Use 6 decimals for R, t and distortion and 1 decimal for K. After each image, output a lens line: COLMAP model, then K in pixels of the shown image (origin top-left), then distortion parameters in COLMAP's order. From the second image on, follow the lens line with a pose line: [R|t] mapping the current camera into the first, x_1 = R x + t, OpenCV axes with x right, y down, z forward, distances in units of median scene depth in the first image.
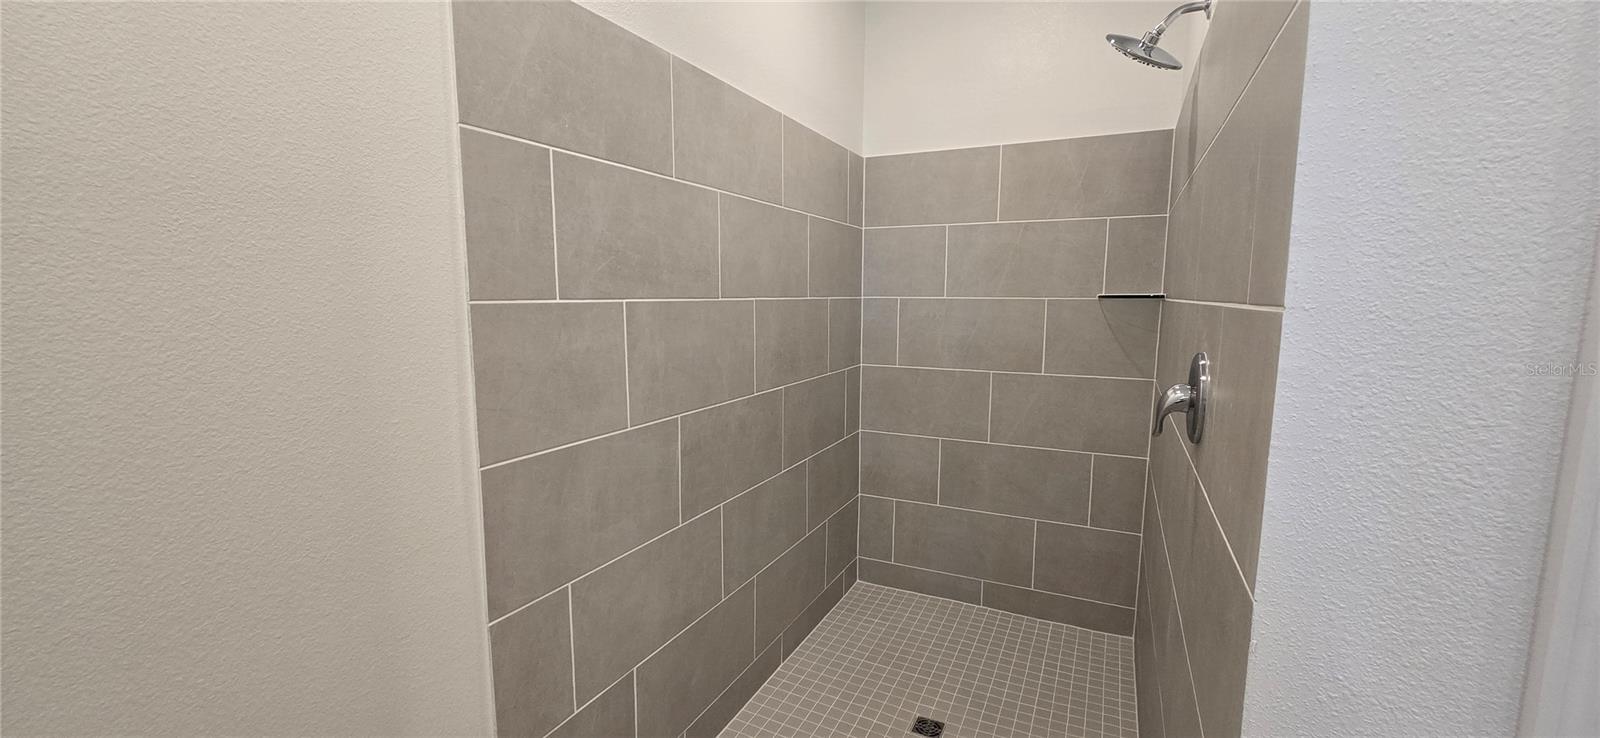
lens RADIAL K [[659.4, 0, 792.5], [0, 659.4, 384.6], [0, 0, 1]] dist [-0.002639, 0.000034]
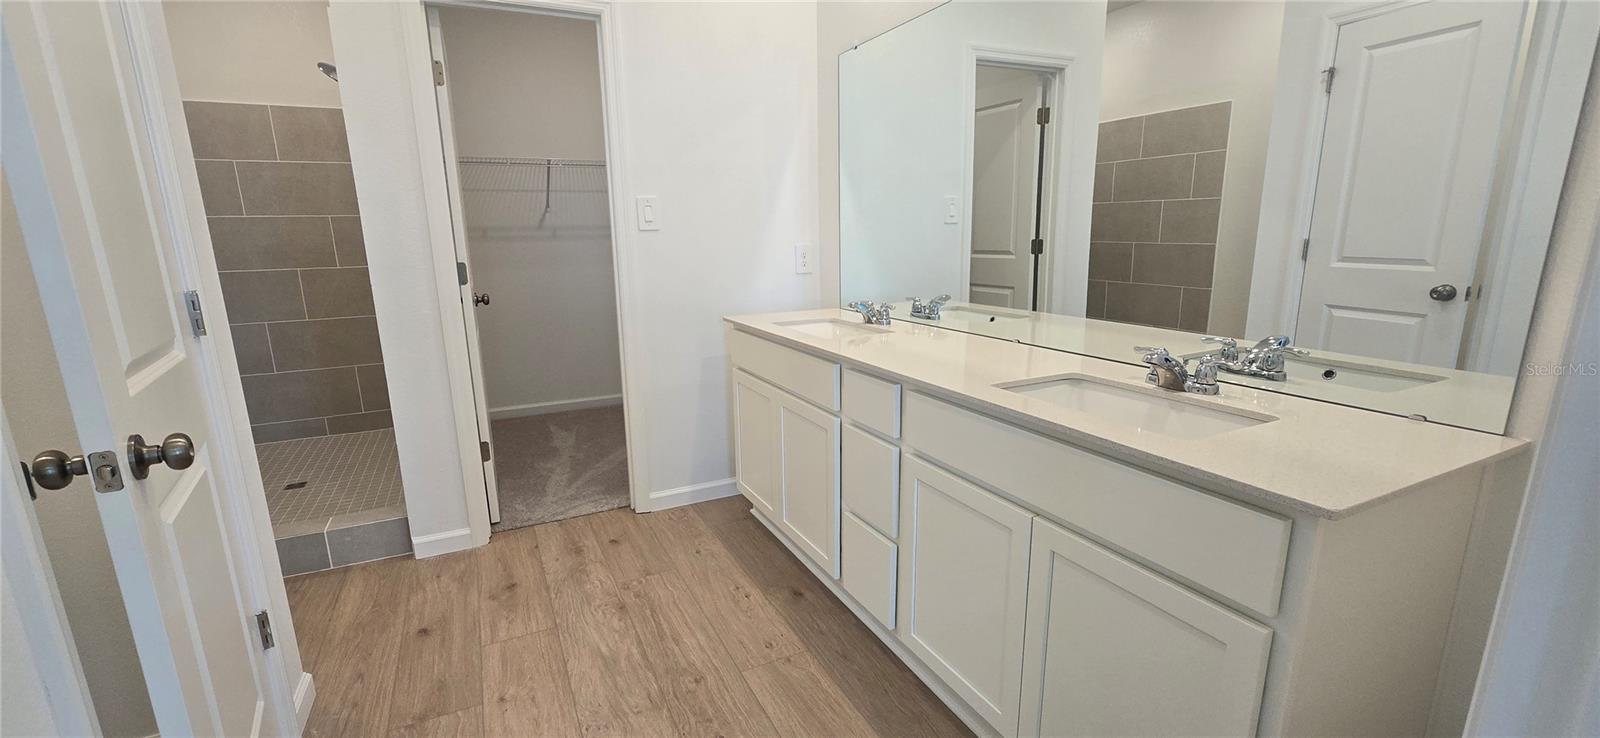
lens RADIAL K [[659.4, 0, 792.5], [0, 659.4, 384.6], [0, 0, 1]] dist [-0.002639, 0.000034]
pose [[0.621023, -0.191017, 0.760160, -0.172568], [0.122396, 0.981585, 0.146664, 0.155243], [-0.774177, 0.001959, 0.632967, -0.764193]]
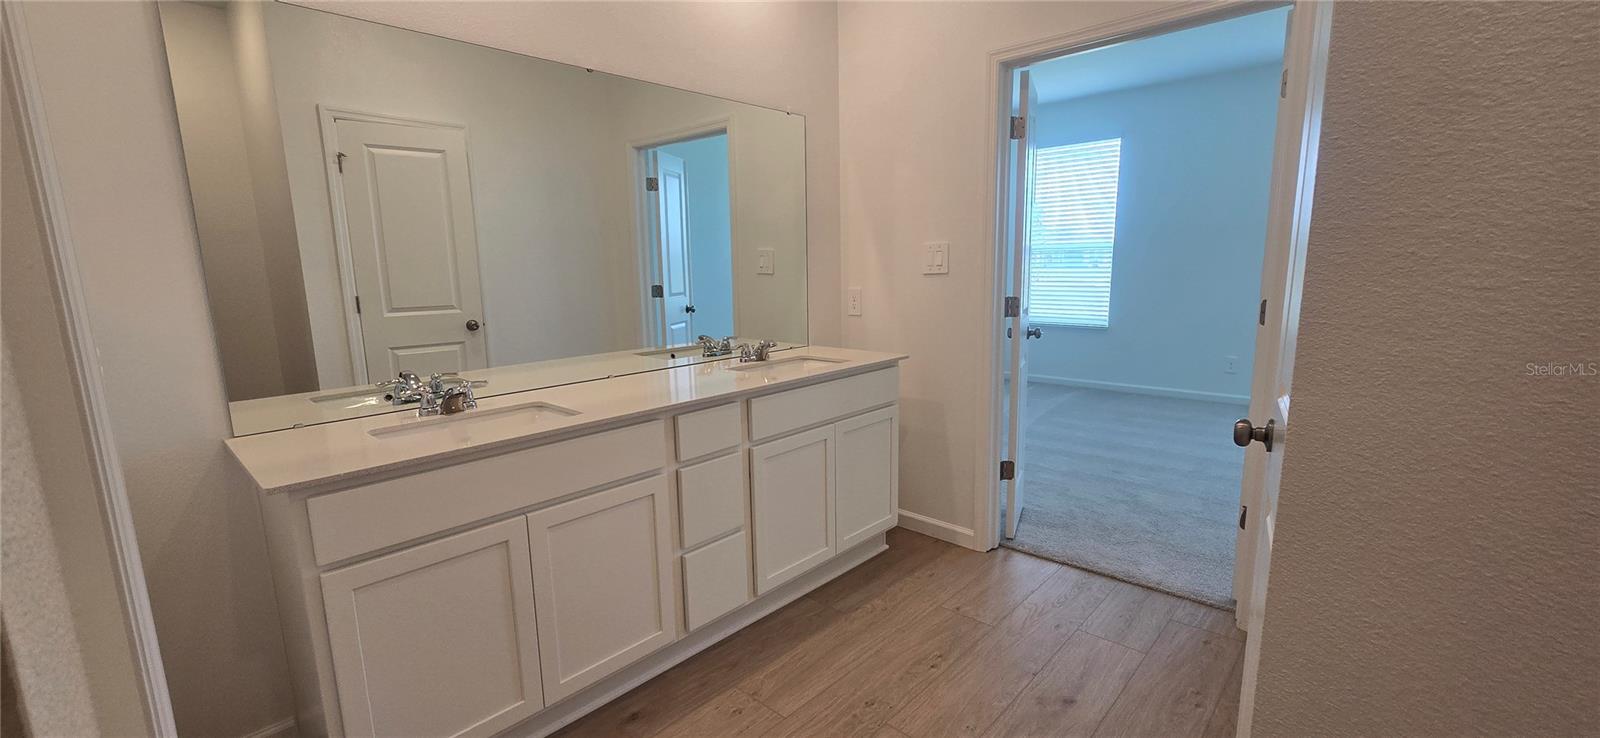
lens RADIAL K [[659.4, 0, 792.5], [0, 659.4, 384.6], [0, 0, 1]] dist [-0.002639, 0.000034]
pose [[-0.955656, -0.036919, 0.292163, 0.387932], [0.057693, 0.949413, 0.308685, -0.205882], [-0.288780, 0.311852, -0.905182, 1.573214]]
